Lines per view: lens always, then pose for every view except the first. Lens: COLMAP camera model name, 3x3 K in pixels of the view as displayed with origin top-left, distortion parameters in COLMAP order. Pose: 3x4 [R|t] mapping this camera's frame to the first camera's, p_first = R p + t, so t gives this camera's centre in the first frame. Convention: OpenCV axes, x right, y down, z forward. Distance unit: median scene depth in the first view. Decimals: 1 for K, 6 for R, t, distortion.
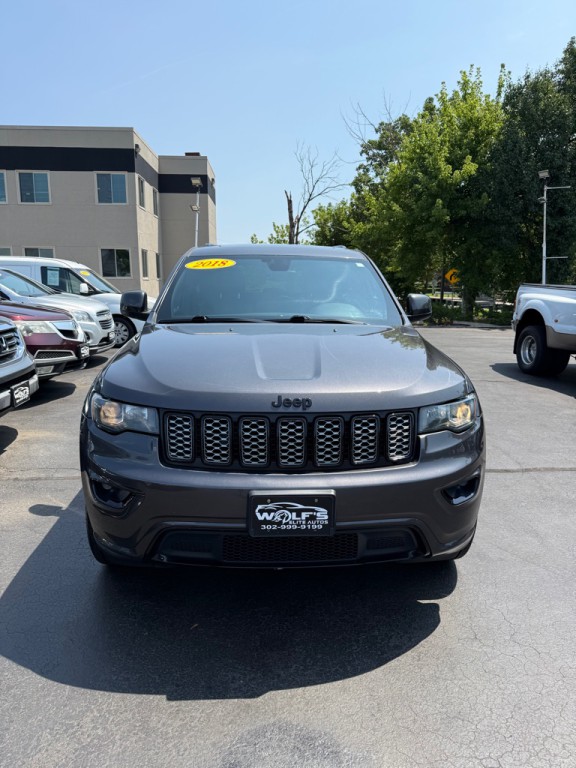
lens RADIAL K [[550.0, 0, 287.8], [0, 550.0, 384.8], [0, 0, 1]] dist [0.022061, -0.022594]
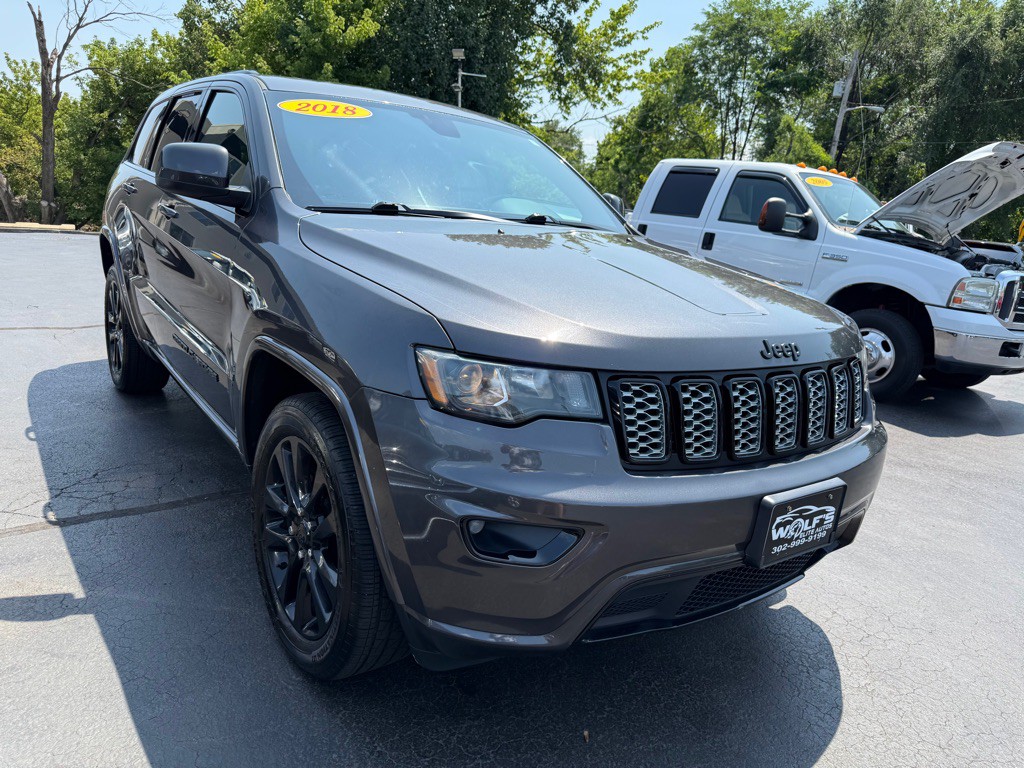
lens RADIAL K [[733.3, 0, 509.3], [0, 733.3, 376.6], [0, 0, 1]] dist [0.022061, -0.022594]
pose [[0.832306, -0.058229, 0.551250, -0.084330], [0.017768, 0.996759, 0.078461, -0.001162], [-0.554032, -0.055509, 0.830642, 0.054459]]
